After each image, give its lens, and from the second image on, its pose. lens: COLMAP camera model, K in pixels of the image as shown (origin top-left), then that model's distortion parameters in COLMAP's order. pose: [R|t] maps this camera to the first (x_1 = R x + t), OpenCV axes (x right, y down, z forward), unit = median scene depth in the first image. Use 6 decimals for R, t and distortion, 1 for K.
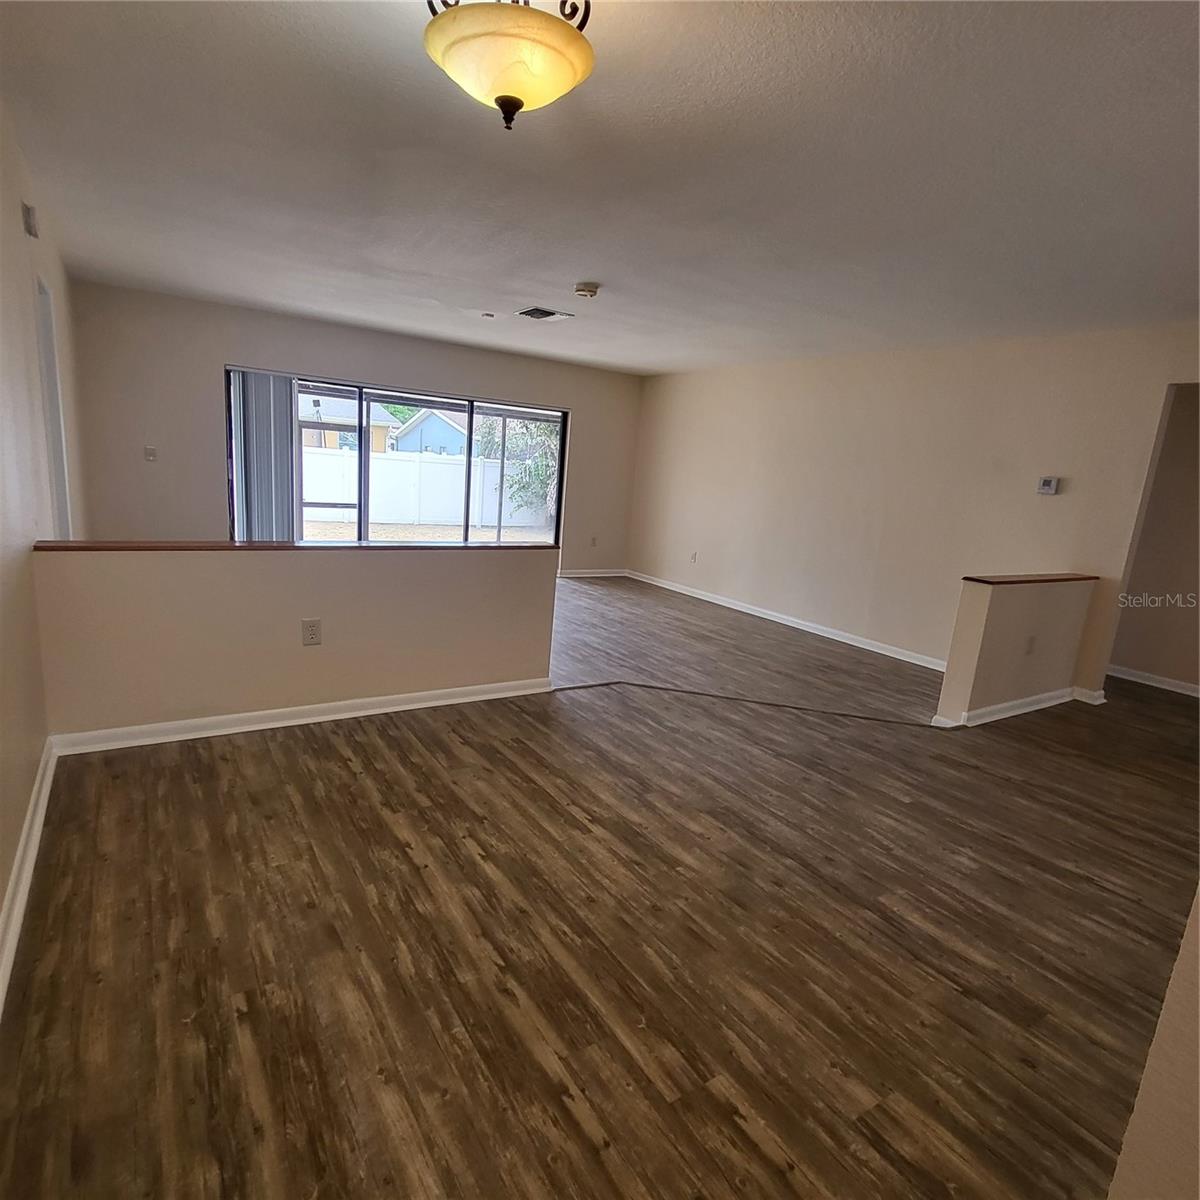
lens RADIAL K [[692.1, 0, 601.0], [0, 692.1, 605.8], [0, 0, 1]] dist [0.005960, -0.004443]
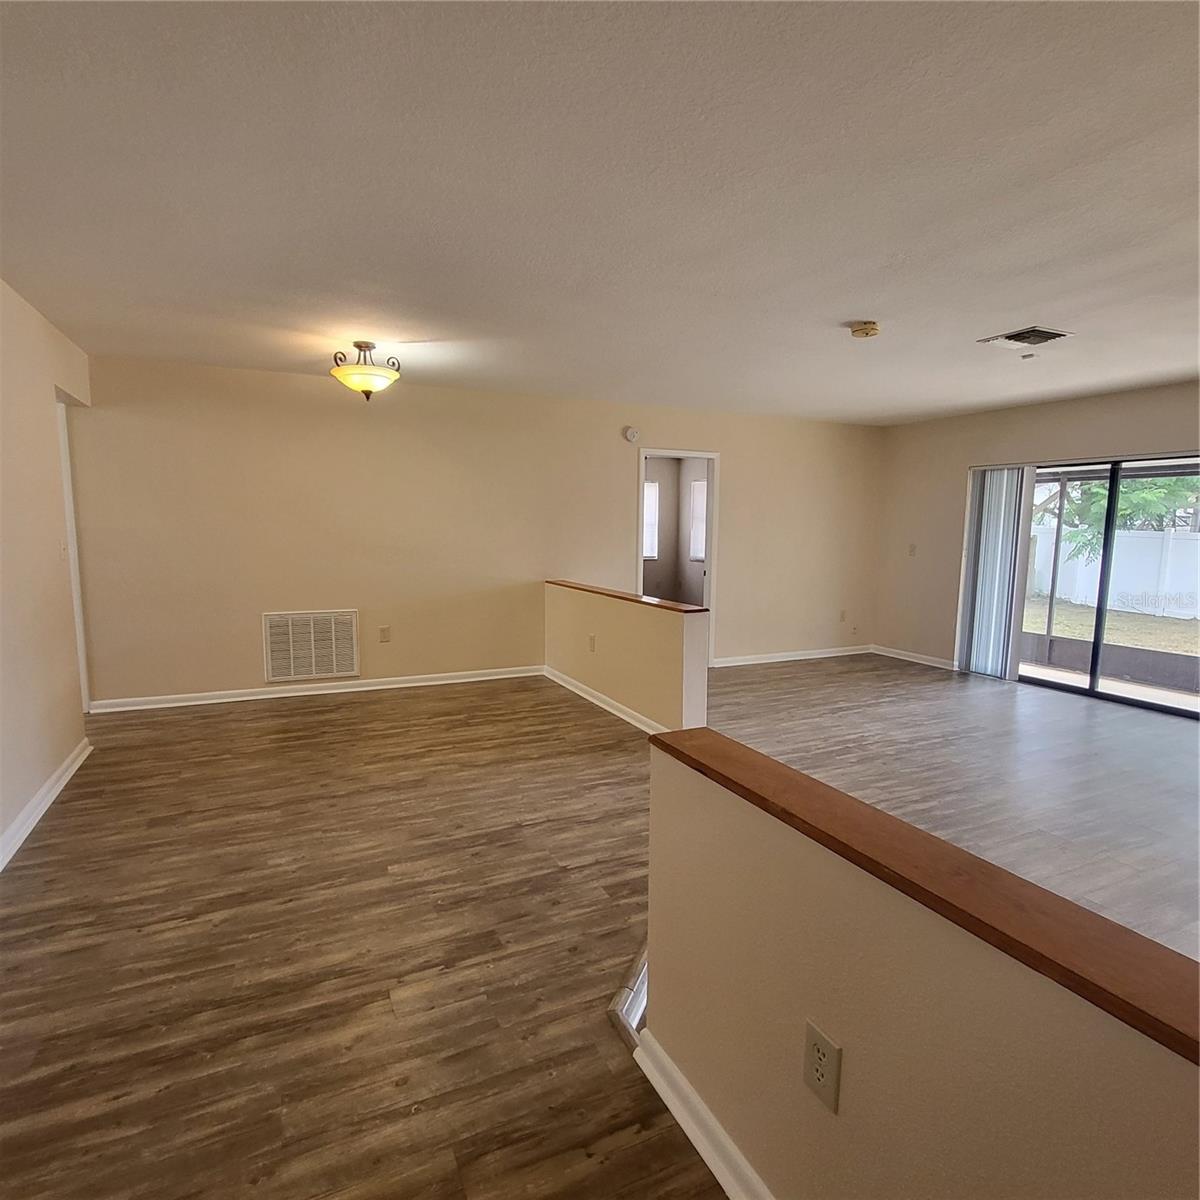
lens RADIAL K [[692.1, 0, 601.6], [0, 692.1, 602.9], [0, 0, 1]] dist [0.005960, -0.004443]
pose [[-0.138303, 0.032839, -0.989845, 1.428733], [-0.217536, 0.974036, 0.062709, -0.194381], [0.966204, 0.224000, -0.127569, 1.440960]]
